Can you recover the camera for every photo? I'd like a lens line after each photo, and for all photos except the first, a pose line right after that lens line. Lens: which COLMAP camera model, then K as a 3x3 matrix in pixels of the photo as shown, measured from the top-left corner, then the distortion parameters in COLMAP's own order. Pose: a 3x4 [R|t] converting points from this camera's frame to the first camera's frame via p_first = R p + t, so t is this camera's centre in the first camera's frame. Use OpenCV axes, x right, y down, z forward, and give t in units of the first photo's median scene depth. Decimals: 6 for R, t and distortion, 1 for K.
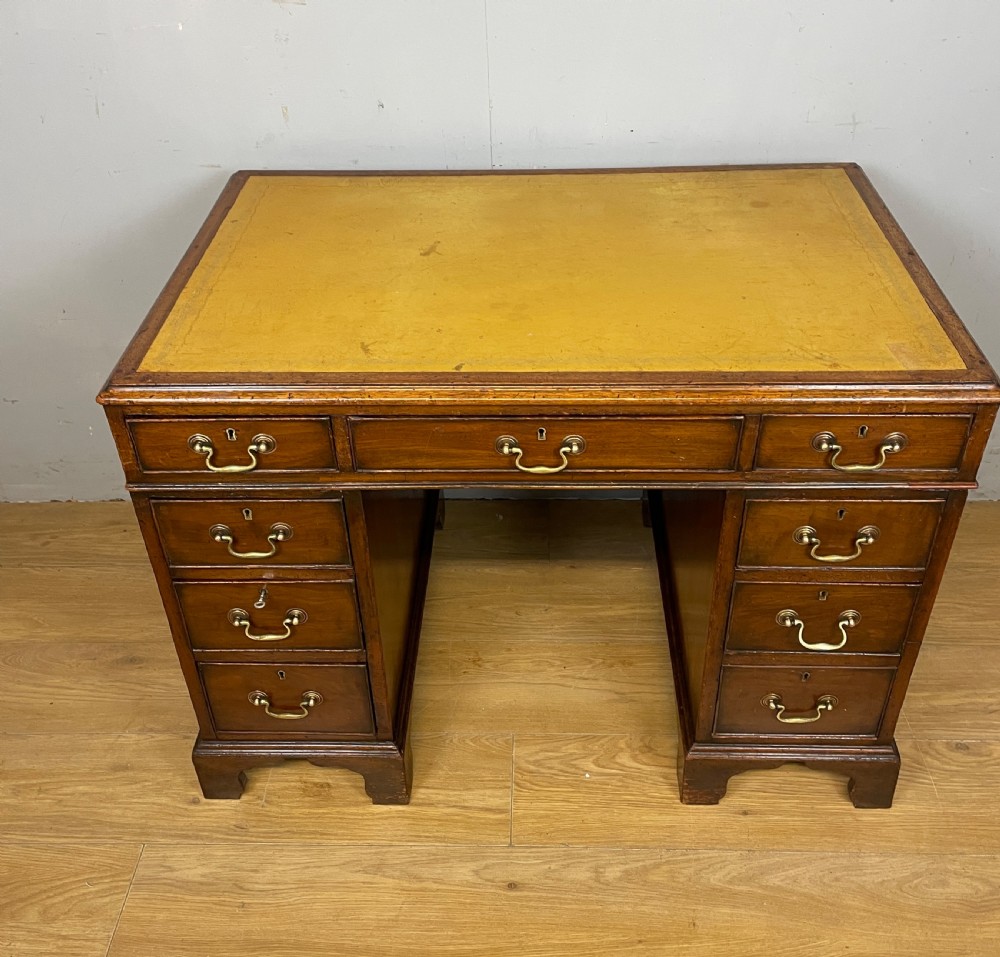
lens RADIAL K [[1020.9, 0, 498.7], [0, 1020.9, 407.0], [0, 0, 1]] dist [0.104812, -0.131746]
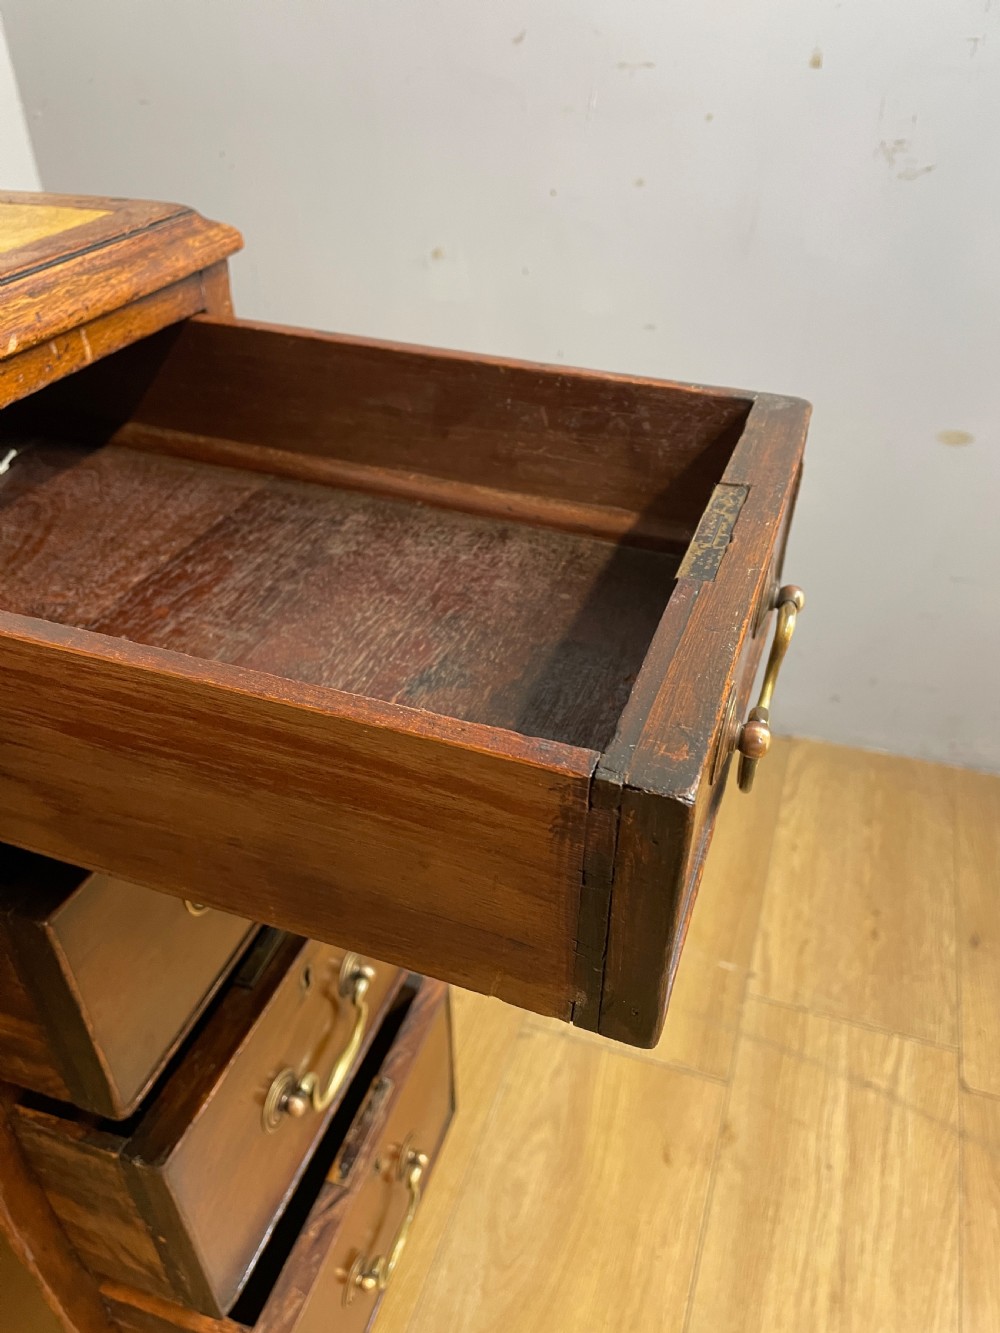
lens RADIAL K [[1018.1, 0, 508.2], [0, 1018.1, 668.0], [0, 0, 1]] dist [0.100702, -0.128967]
pose [[0.295998, -0.531715, 0.793514, 0.113169], [0.553420, 0.772564, 0.311240, 0.041581], [-0.778532, 0.347020, 0.522939, 0.581394]]
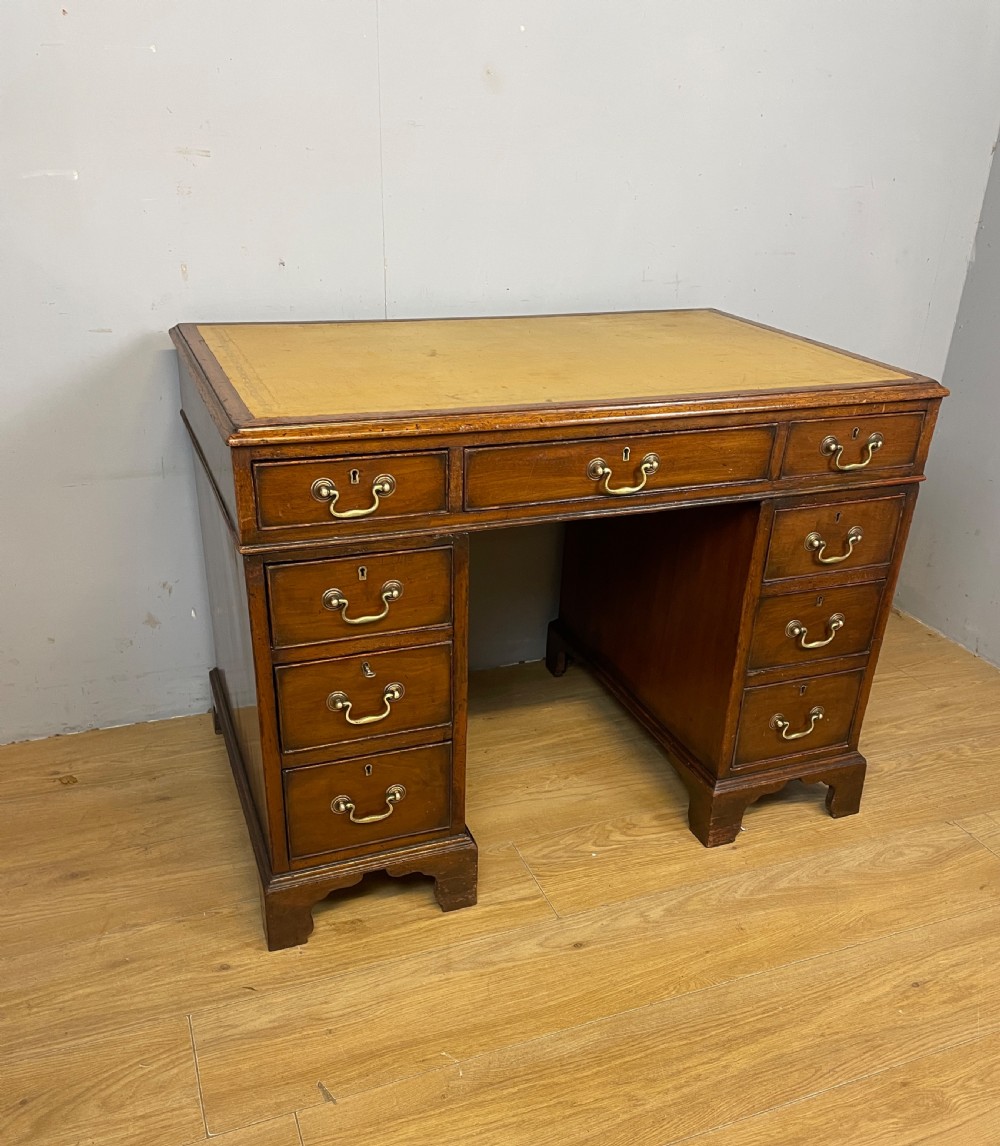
lens RADIAL K [[1017.1, 0, 499.9], [0, 1017.1, 654.8], [0, 0, 1]] dist [0.099886, -0.127944]
pose [[0.917350, -0.133864, 0.374899, -0.398572], [0.180861, 0.979107, -0.092946, 0.254468], [-0.354624, 0.153068, 0.922395, 0.036623]]
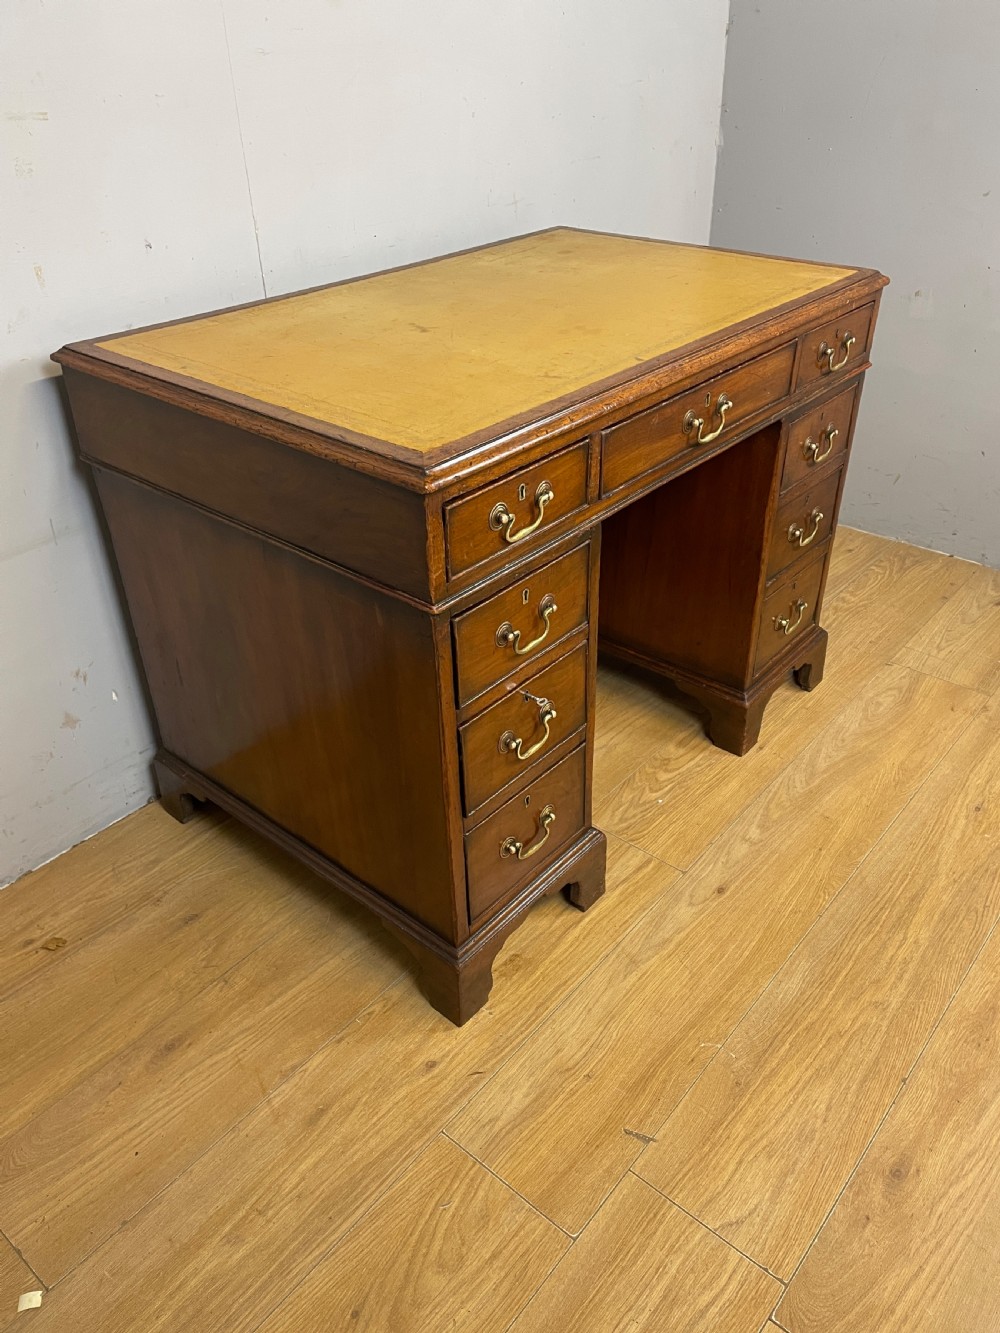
lens RADIAL K [[1018.1, 0, 508.2], [0, 1018.1, 668.0], [0, 0, 1]] dist [0.100702, -0.128967]
pose [[0.618425, -0.416146, 0.666613, -0.708079], [0.452799, 0.882005, 0.130542, 0.029794], [-0.642280, 0.221112, 0.733884, 0.321336]]
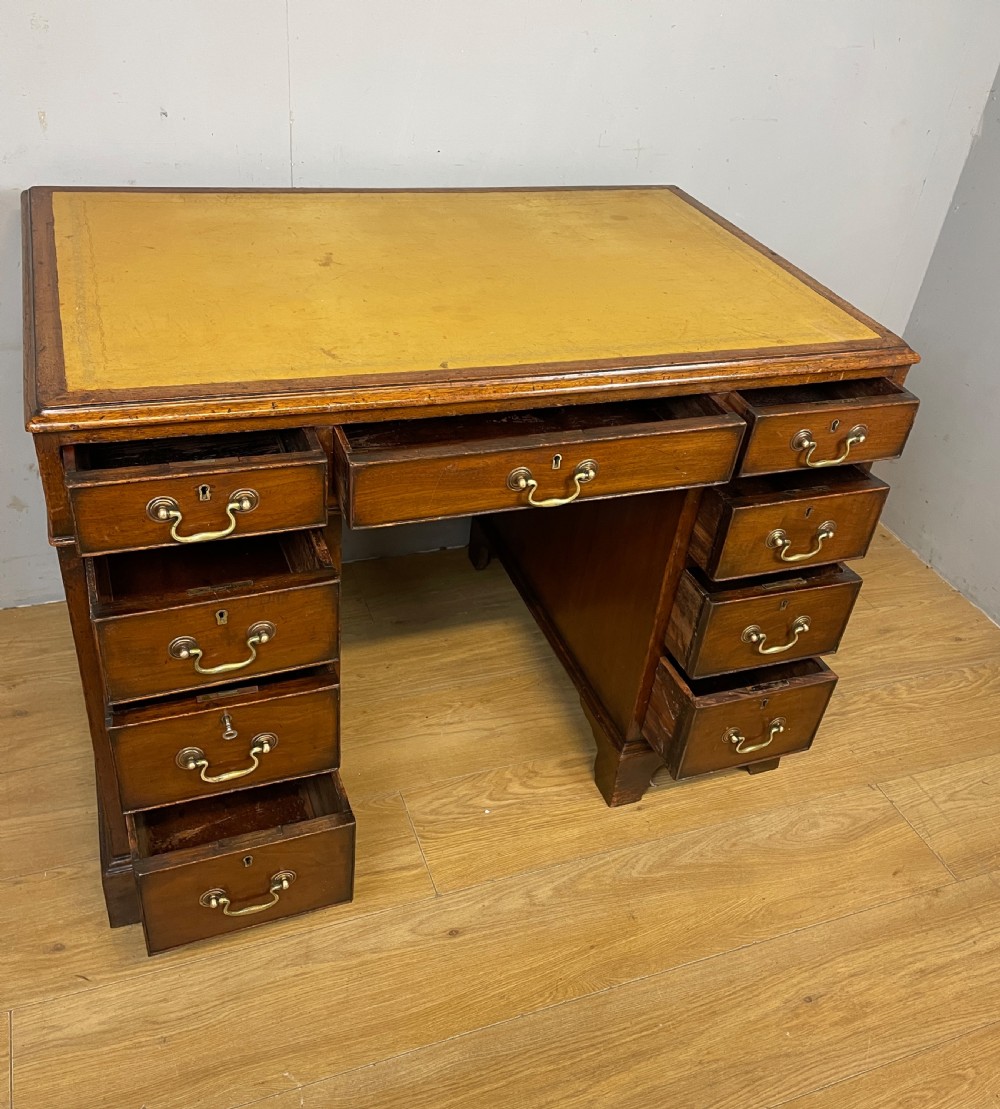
lens RADIAL K [[1018.1, 0, 496.9], [0, 1018.1, 538.2], [0, 0, 1]] dist [0.098860, -0.123618]
pose [[0.917154, -0.123281, 0.378985, -0.261357], [0.116312, 0.992353, 0.041326, 0.065325], [-0.381182, 0.006179, 0.924479, 0.103812]]
